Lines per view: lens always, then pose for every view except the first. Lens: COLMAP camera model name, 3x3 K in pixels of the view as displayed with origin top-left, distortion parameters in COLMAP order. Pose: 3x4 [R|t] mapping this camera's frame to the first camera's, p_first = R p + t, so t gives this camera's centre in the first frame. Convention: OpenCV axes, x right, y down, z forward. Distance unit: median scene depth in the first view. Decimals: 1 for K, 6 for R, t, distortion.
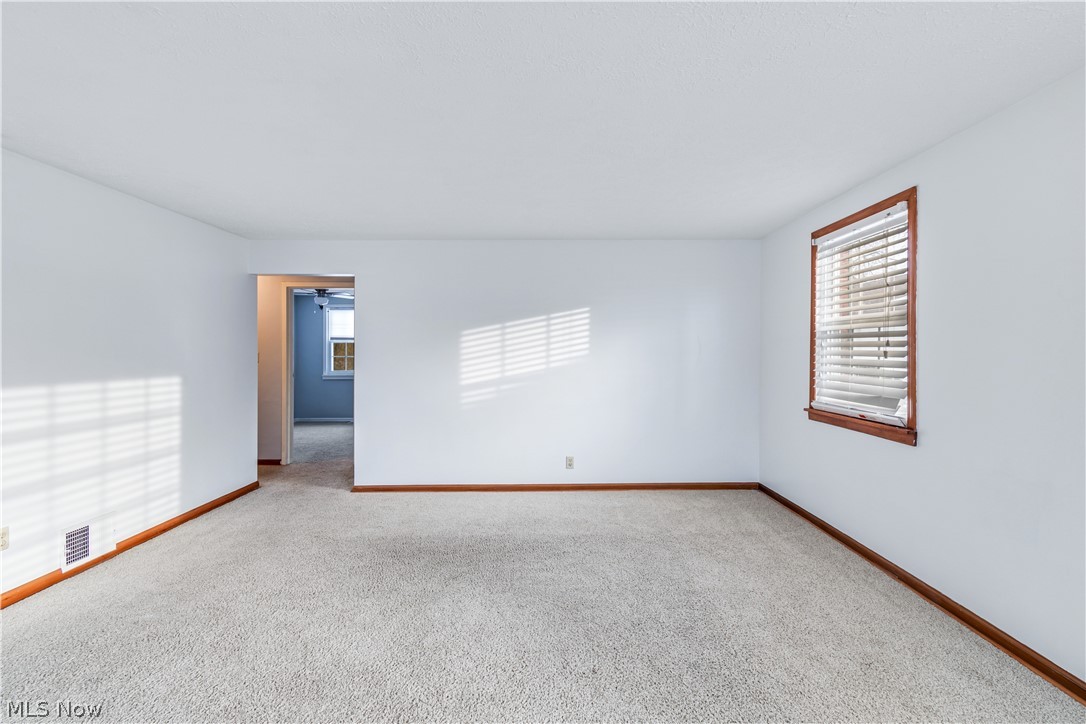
lens RADIAL K [[480.7, 0, 541.3], [0, 480.7, 351.1], [0, 0, 1]] dist [0.004676, -0.002970]
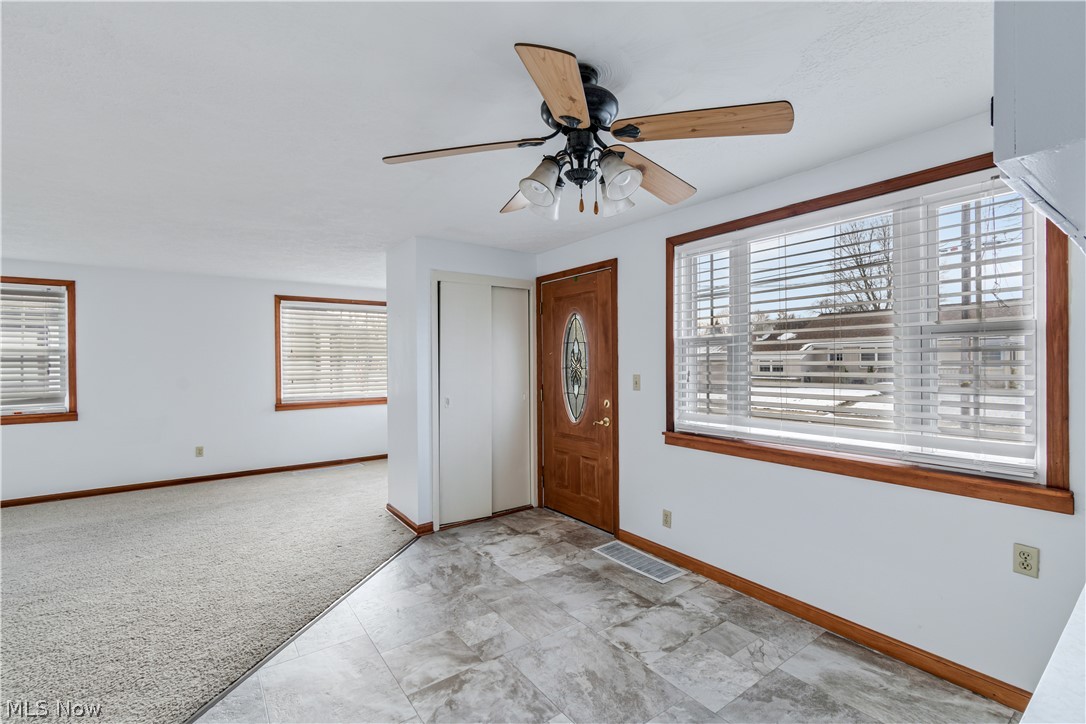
lens RADIAL K [[480.7, 0, 554.0], [0, 480.7, 361.4], [0, 0, 1]] dist [0.004676, -0.002970]
pose [[-0.606988, 0.005455, 0.794693, -1.329378], [0.011960, 0.999926, 0.002271, -0.009723], [-0.794621, 0.010884, -0.607008, 0.480698]]
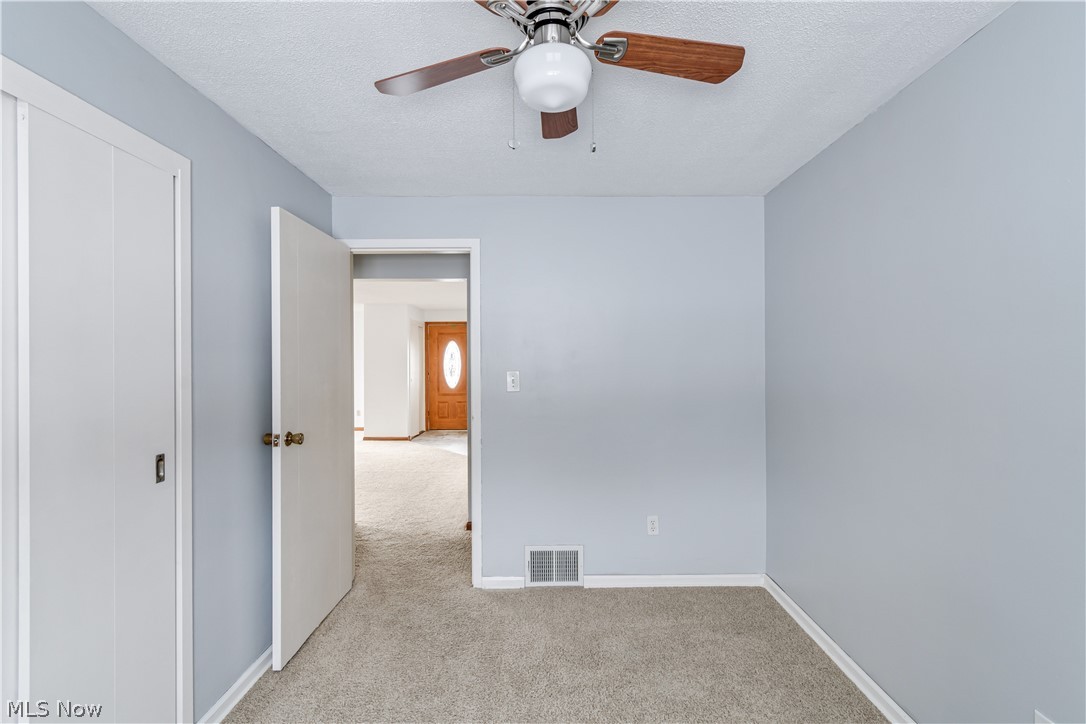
lens RADIAL K [[480.7, 0, 547.8], [0, 480.7, 363.2], [0, 0, 1]] dist [0.004676, -0.002970]
pose [[-0.999838, 0.007118, -0.016519, -0.929150], [0.007095, 0.999974, 0.001431, 0.001486], [0.016529, 0.001314, -0.999863, 2.401417]]
